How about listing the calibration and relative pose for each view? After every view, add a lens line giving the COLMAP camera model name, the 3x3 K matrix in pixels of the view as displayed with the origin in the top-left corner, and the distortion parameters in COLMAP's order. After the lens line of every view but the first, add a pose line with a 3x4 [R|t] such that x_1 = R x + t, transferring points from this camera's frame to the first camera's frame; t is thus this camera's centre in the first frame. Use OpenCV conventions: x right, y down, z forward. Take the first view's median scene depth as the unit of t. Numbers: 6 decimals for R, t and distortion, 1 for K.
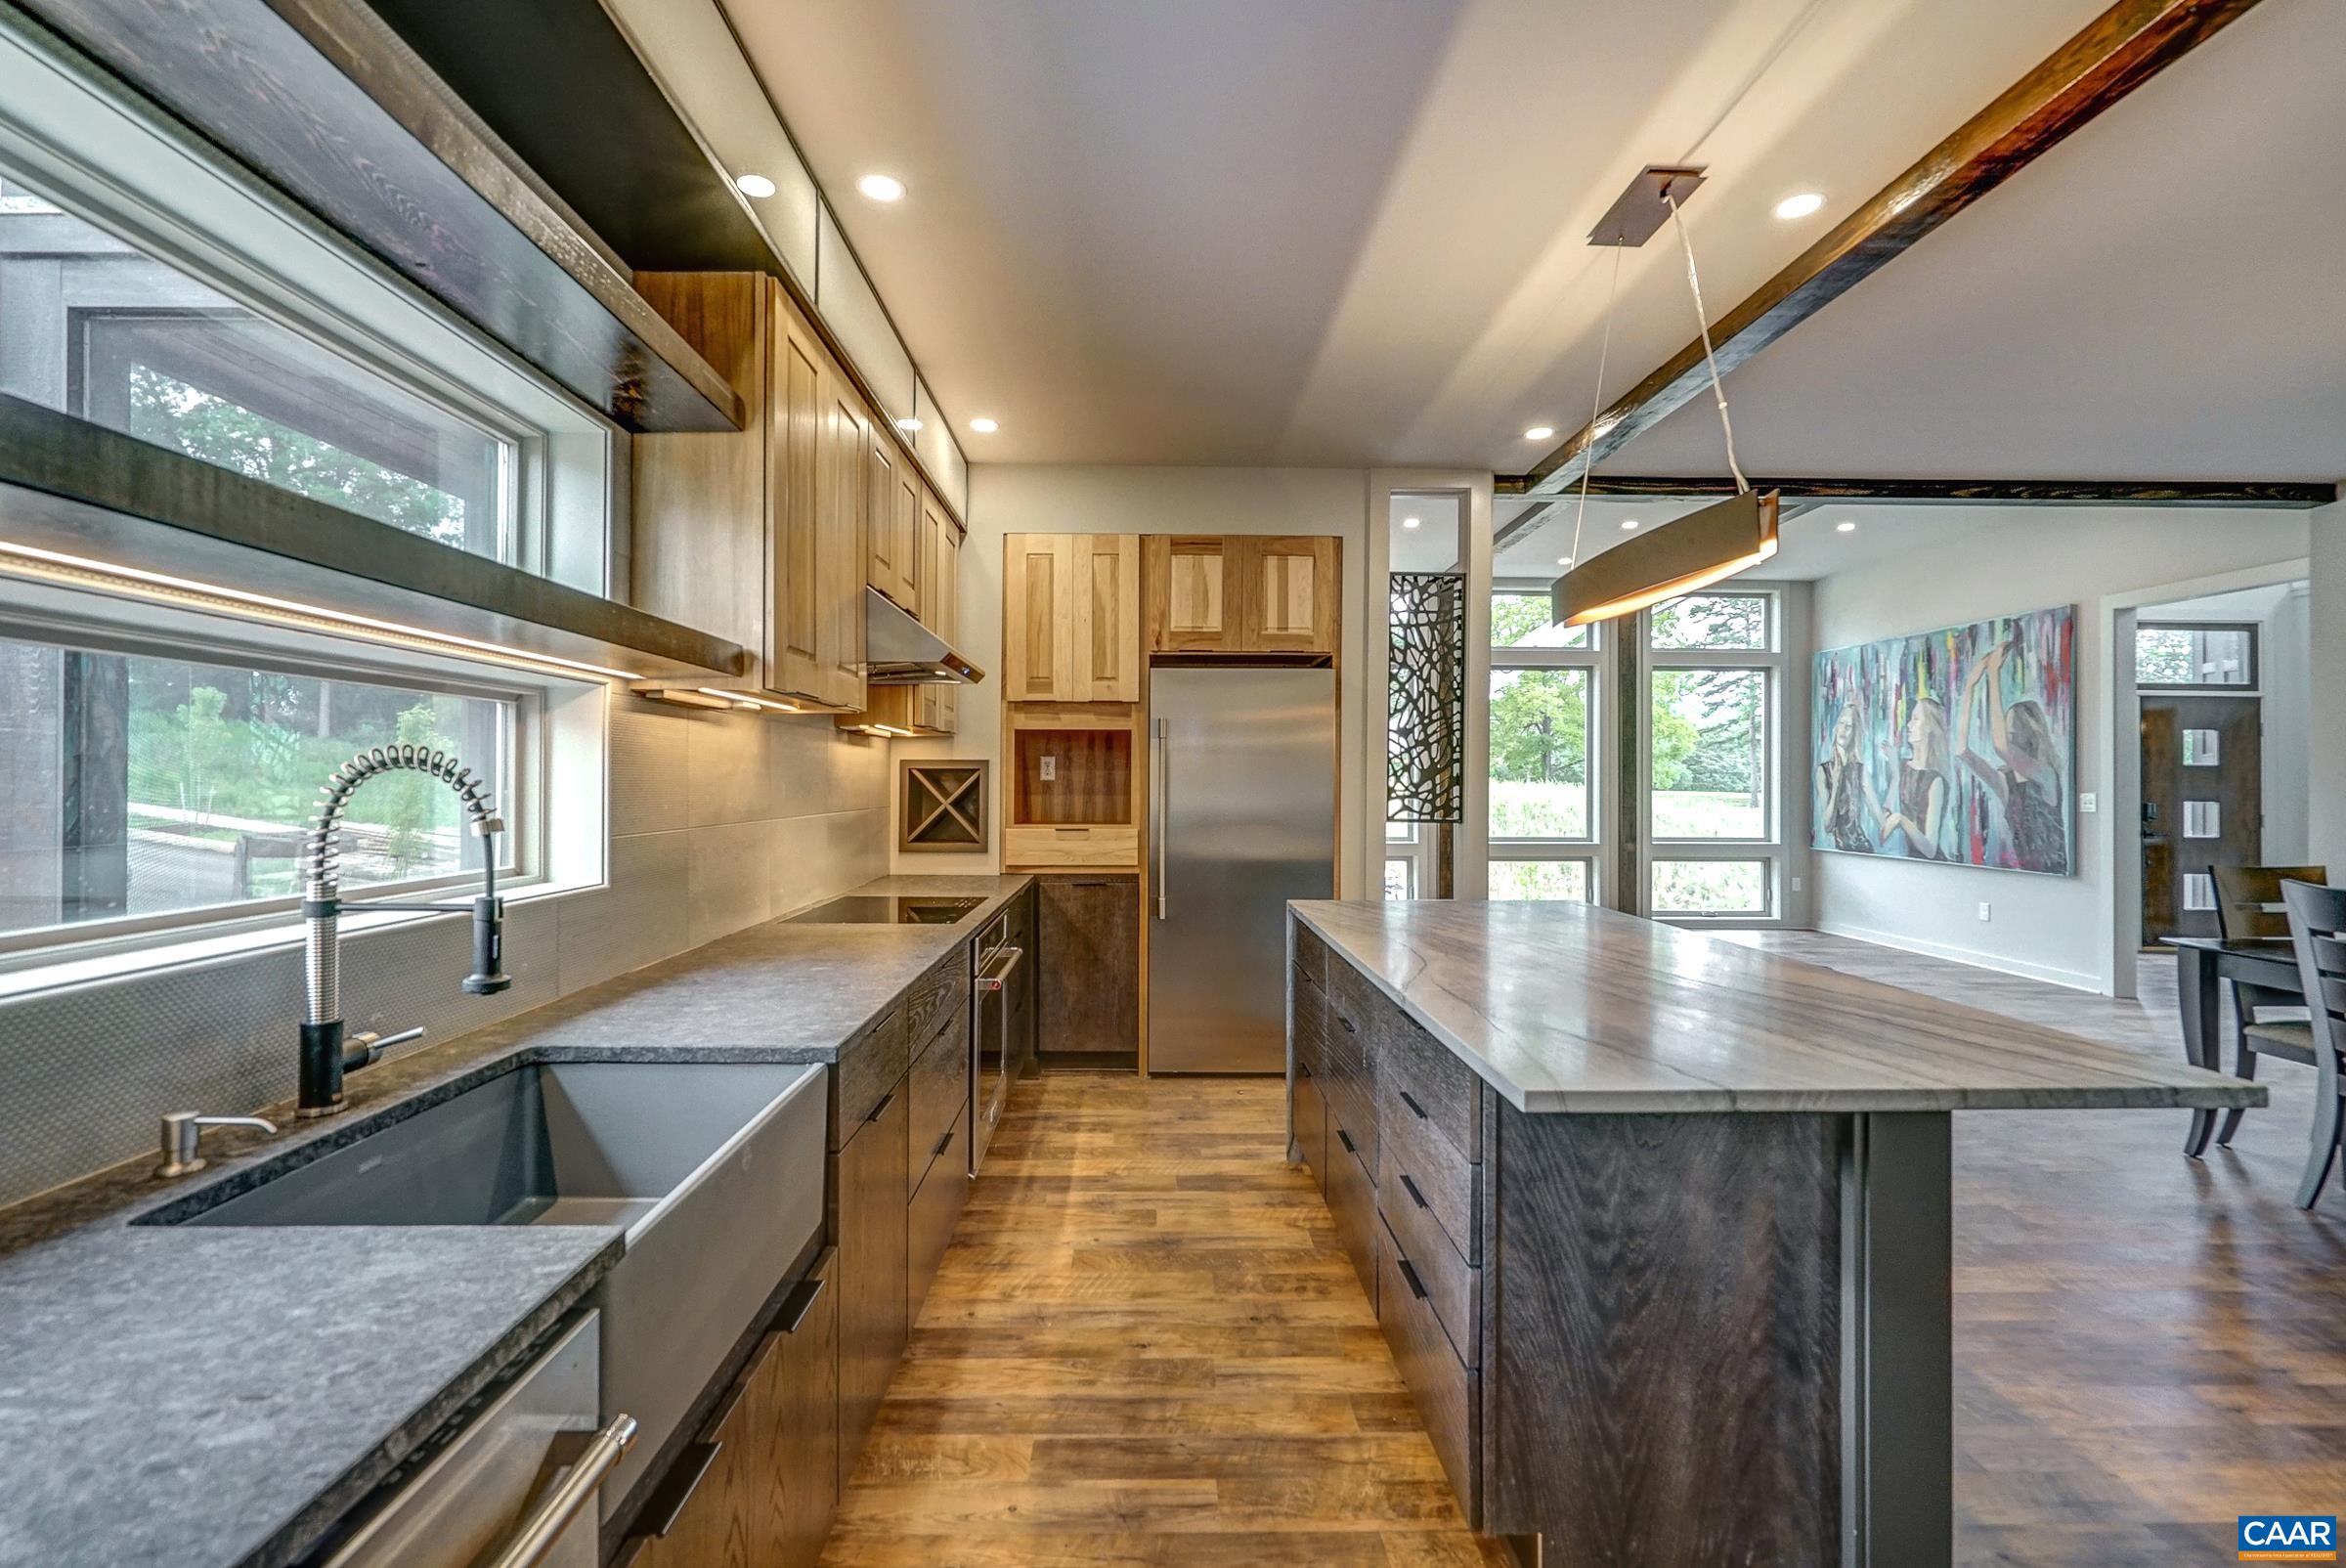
lens RADIAL K [[1103.2, 0, 1116.6], [0, 1103.2, 784.5], [0, 0, 1]] dist [-0.004538, 0.000469]
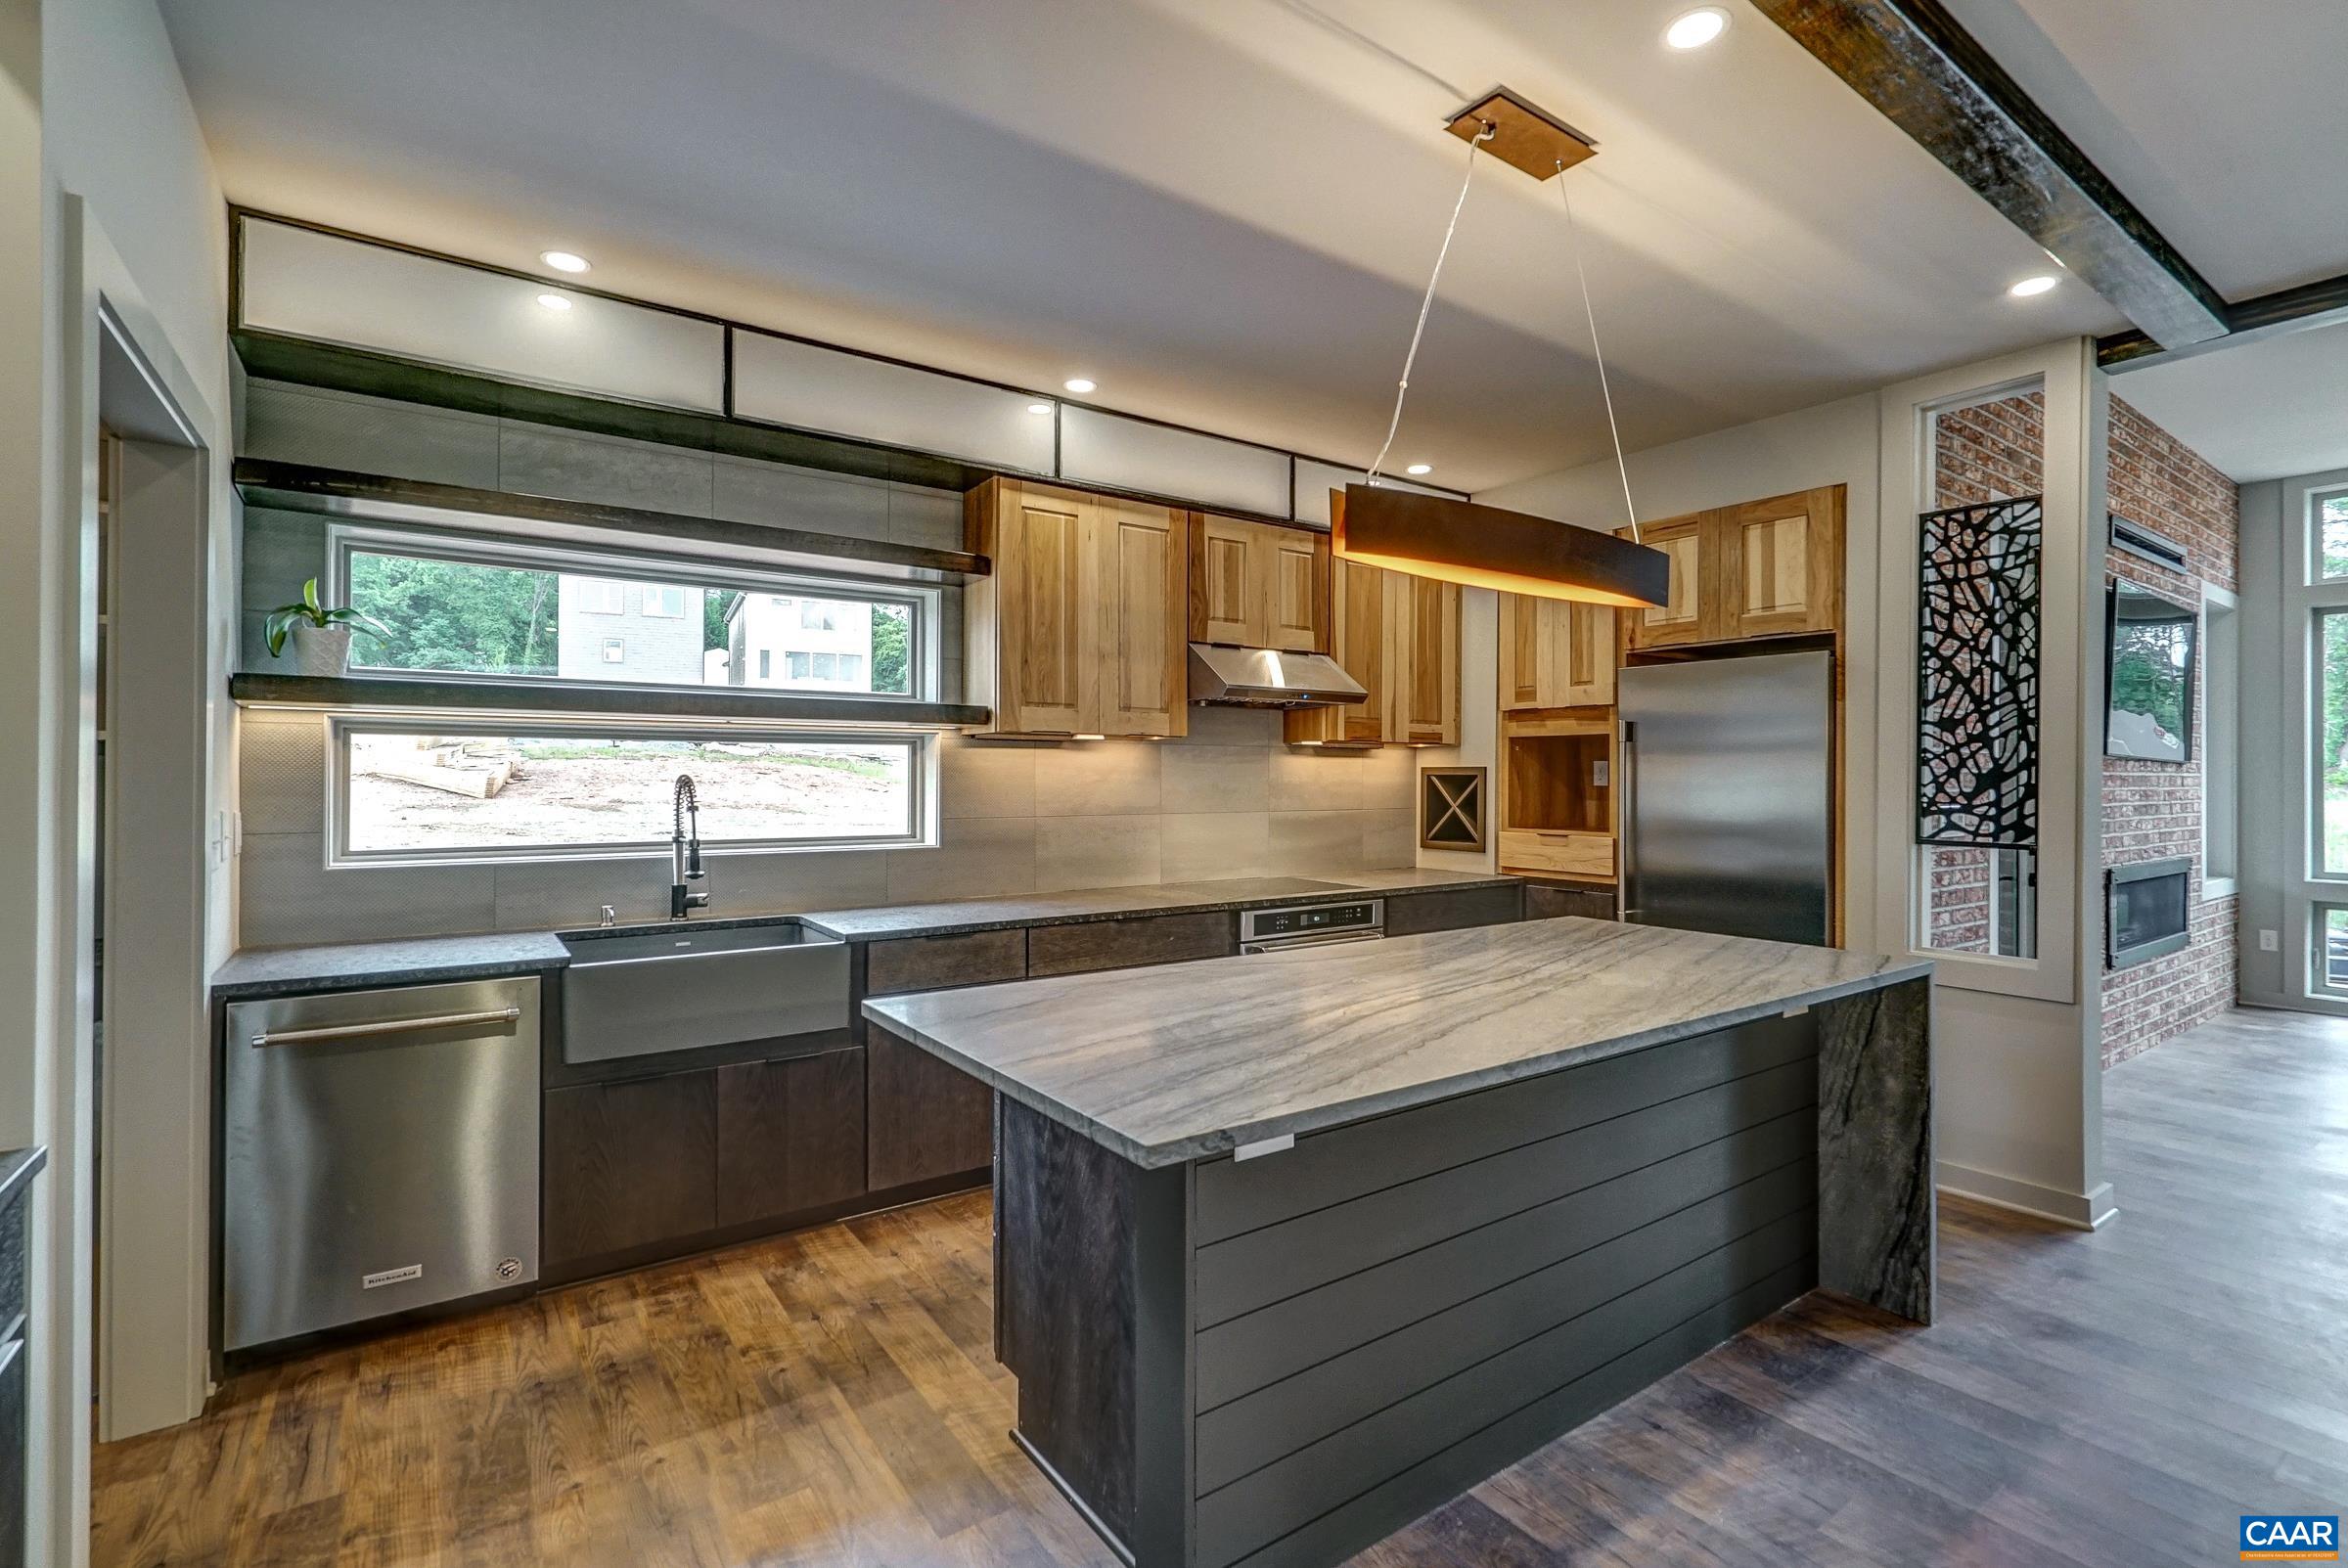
lens RADIAL K [[1104.0, 0, 1230.5], [0, 1104.0, 776.0], [0, 0, 1]] dist [-0.004538, 0.000469]
pose [[0.563678, -0.000896, -0.825994, 0.621731], [-0.004437, 0.999982, -0.004113, -0.007544], [0.825983, 0.005984, 0.563664, 0.186298]]
